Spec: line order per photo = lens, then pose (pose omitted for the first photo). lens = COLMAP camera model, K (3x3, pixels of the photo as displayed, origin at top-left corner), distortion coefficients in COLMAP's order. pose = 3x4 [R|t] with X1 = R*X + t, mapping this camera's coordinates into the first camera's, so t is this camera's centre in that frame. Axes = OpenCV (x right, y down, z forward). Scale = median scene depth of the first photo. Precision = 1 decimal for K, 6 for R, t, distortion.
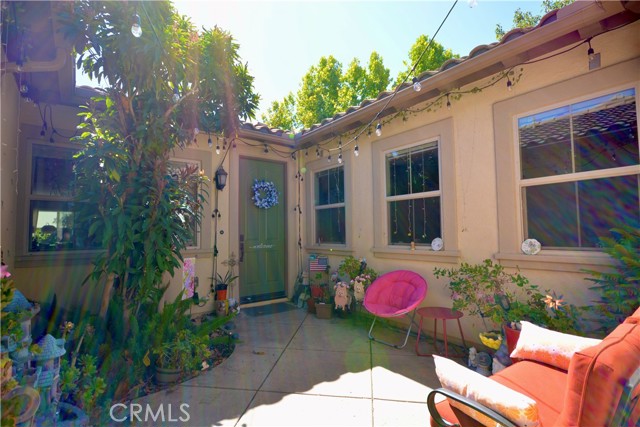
lens RADIAL K [[312.5, 0, 320.0], [0, 312.5, 213.5], [0, 0, 1]] dist [0.014504, 0.000256]
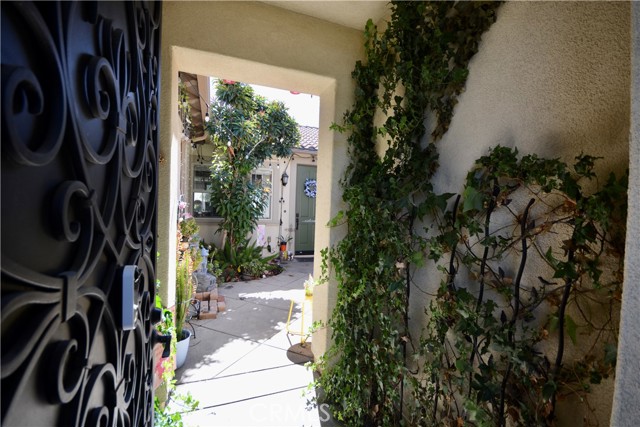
lens RADIAL K [[281.4, 0, 320.0], [0, 281.4, 213.5], [0, 0, 1]] dist [0.014456, -0.019234]
pose [[0.956453, 0.046718, -0.288123, 0.308775], [-0.024410, 0.996453, 0.080539, -0.056251], [0.290863, -0.069999, 0.954201, -0.394809]]
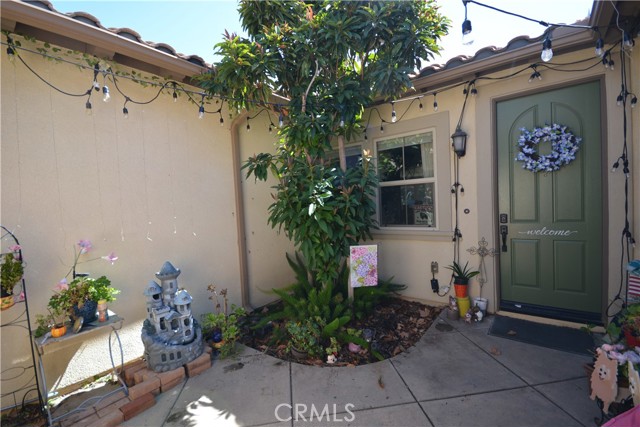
lens RADIAL K [[281.4, 0, 320.0], [0, 281.4, 213.5], [0, 0, 1]] dist [0.014456, -0.019234]
pose [[0.239985, 0.039275, -0.969982, 0.287497], [0.111545, 0.991448, 0.067742, -0.023383], [0.964347, -0.124453, 0.233551, 0.497255]]
